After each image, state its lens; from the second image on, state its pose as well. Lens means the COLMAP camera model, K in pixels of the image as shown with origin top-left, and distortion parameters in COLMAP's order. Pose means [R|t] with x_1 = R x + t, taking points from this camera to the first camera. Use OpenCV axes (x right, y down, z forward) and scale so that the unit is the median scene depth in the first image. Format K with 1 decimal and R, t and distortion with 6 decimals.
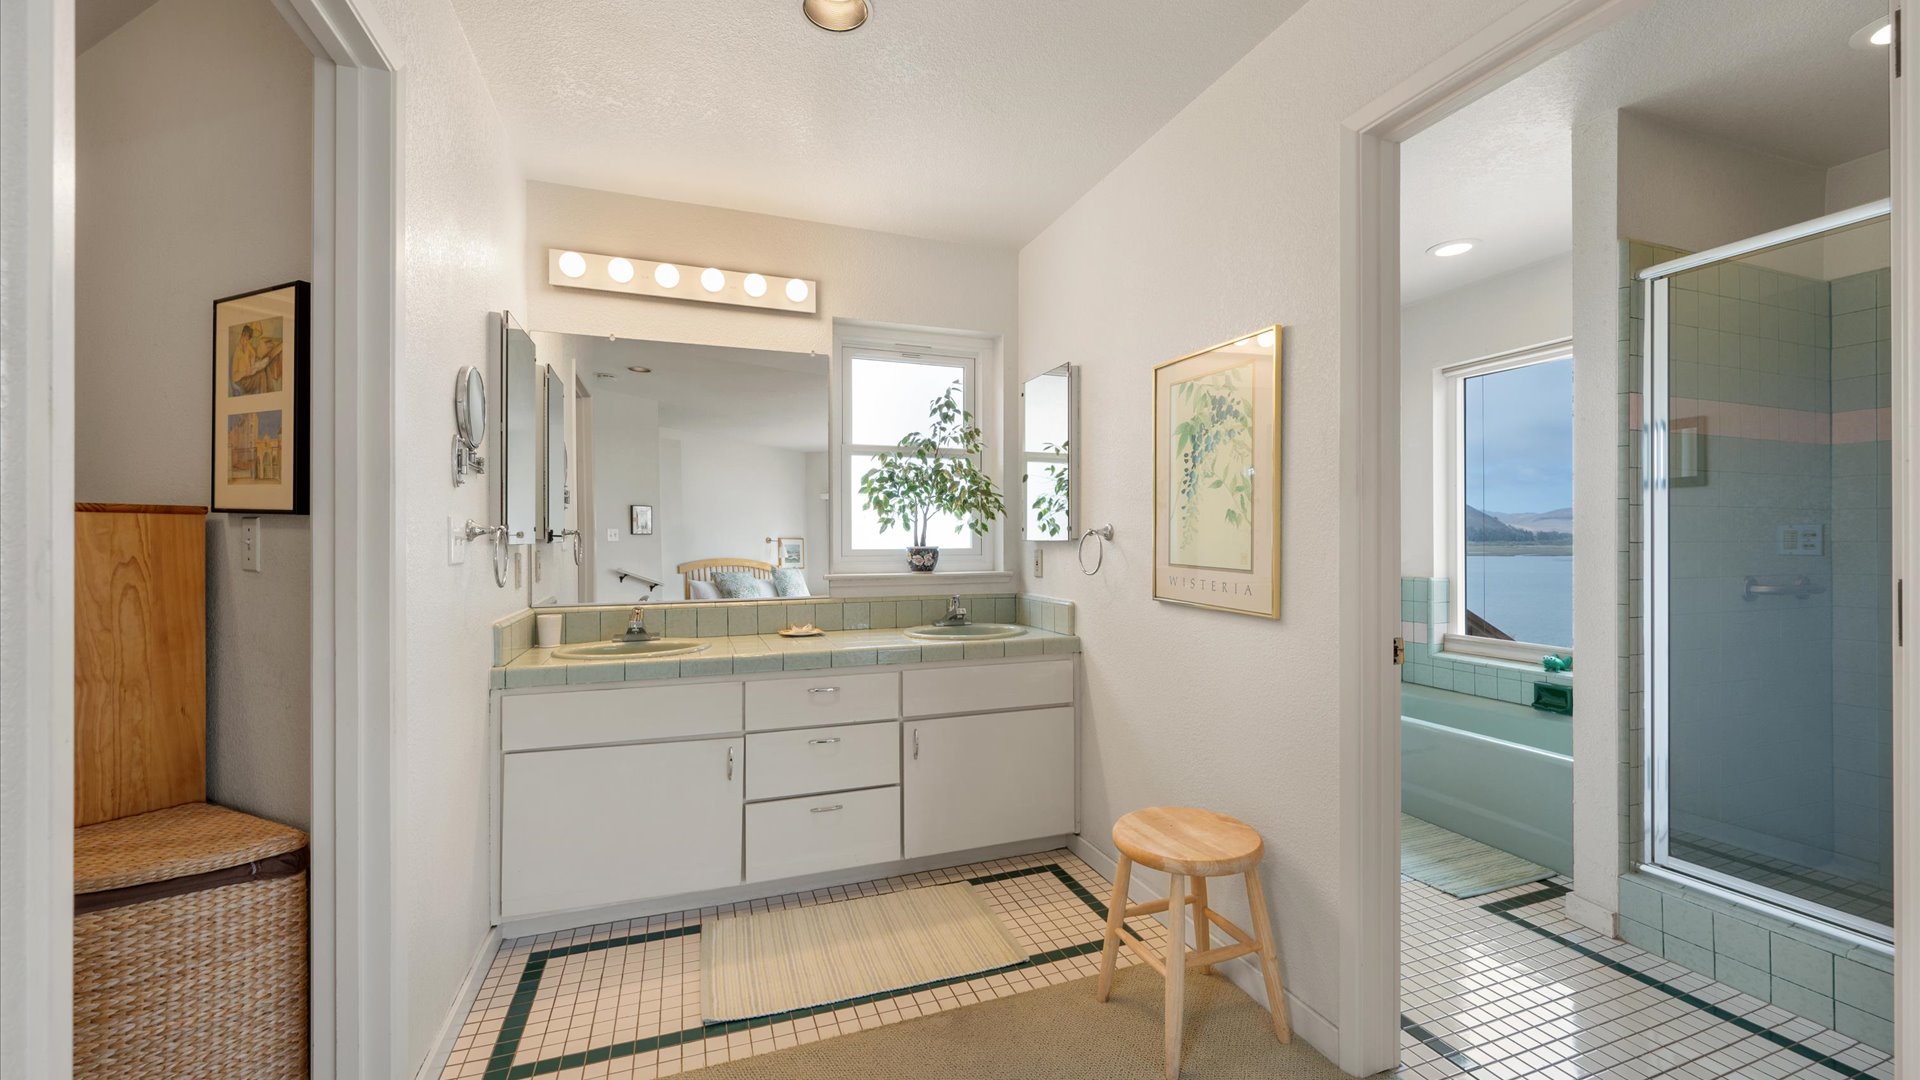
lens RADIAL K [[753.3, 0, 969.5], [0, 753.3, 542.4], [0, 0, 1]] dist [0.002358, 0.000419]
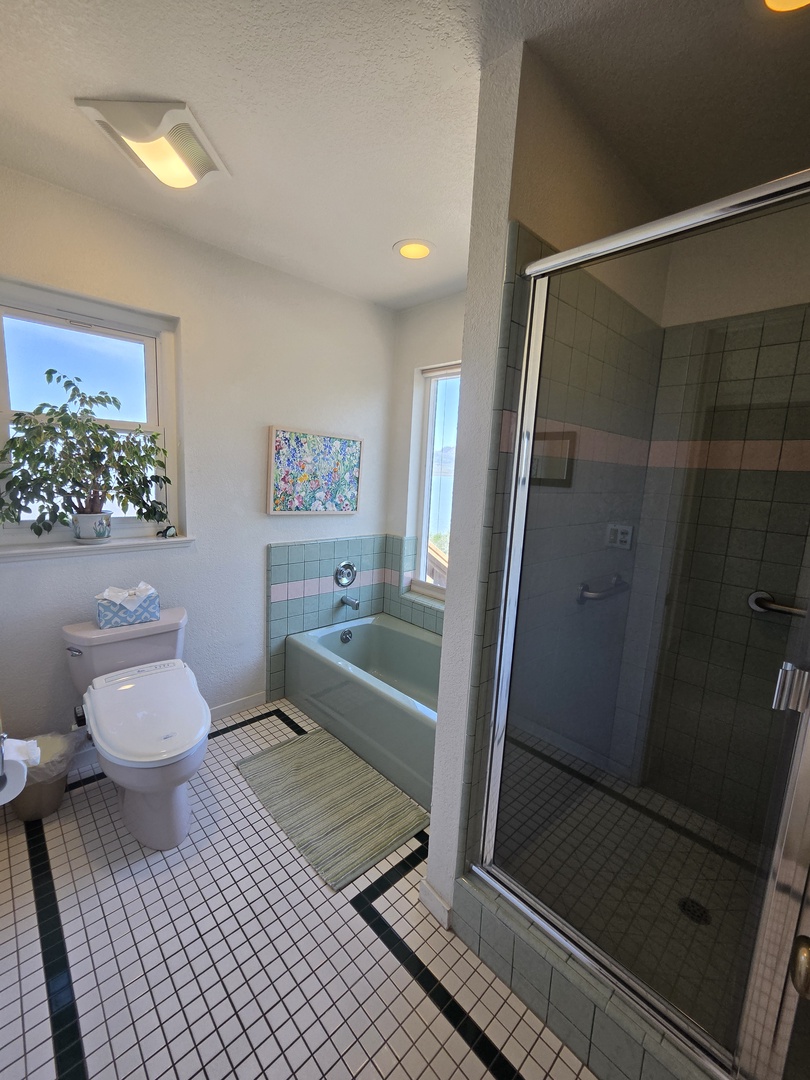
lens RADIAL K [[443.2, 0, 404.2], [0, 443.2, 534.9], [0, 0, 1]] dist [-0.003643, 0.000235]
pose [[0.922053, -0.007659, 0.386987, 0.500609], [-0.054153, 0.987418, 0.148570, -0.109027], [-0.383256, -0.157946, 0.910037, 0.485175]]
